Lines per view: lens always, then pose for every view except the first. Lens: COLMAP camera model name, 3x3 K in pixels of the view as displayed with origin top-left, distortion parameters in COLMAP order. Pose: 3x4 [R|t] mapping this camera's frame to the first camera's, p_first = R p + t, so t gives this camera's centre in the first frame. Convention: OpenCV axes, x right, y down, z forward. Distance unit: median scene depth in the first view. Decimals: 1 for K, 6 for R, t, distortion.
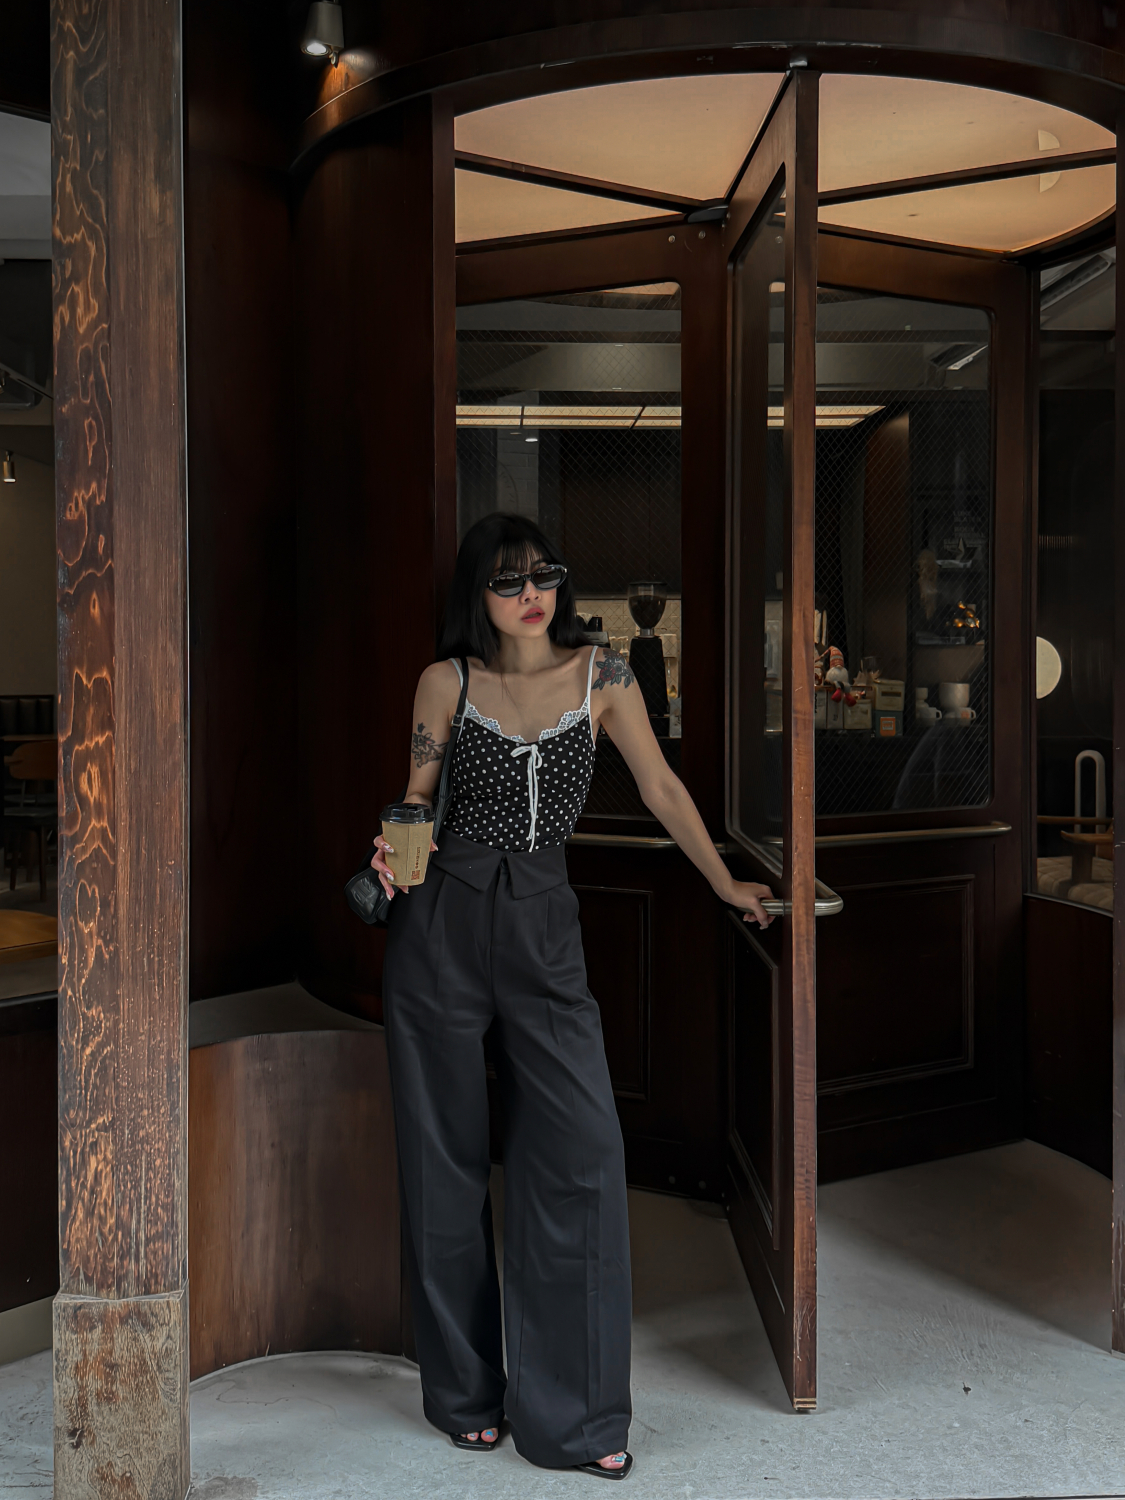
lens RADIAL K [[1528.7, 0, 559.9], [0, 1528.7, 635.1], [0, 0, 1]] dist [0.100175, -0.190167]
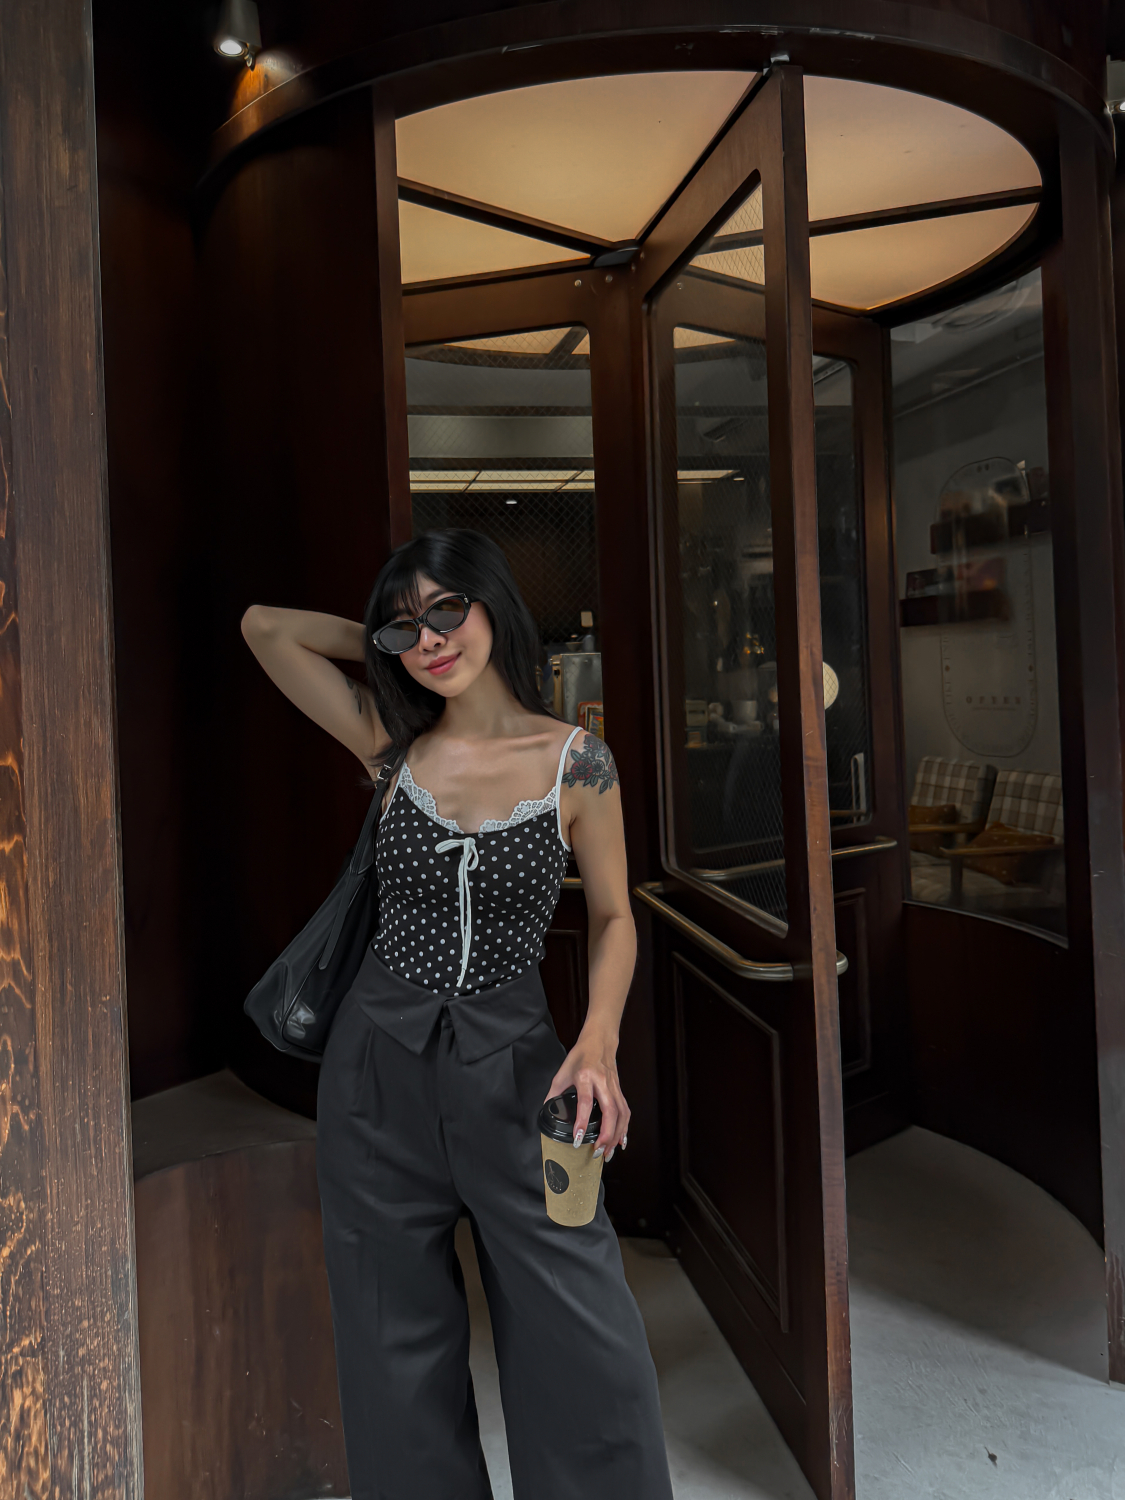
lens RADIAL K [[1197.9, 0, 539.5], [0, 1197.9, 638.2], [0, 0, 1]] dist [-0.023589, 0.016505]
pose [[0.987717, -0.032668, 0.152800, -0.121825], [0.036115, 0.999151, -0.019838, -0.014798], [-0.152022, 0.025113, 0.988058, 0.364362]]
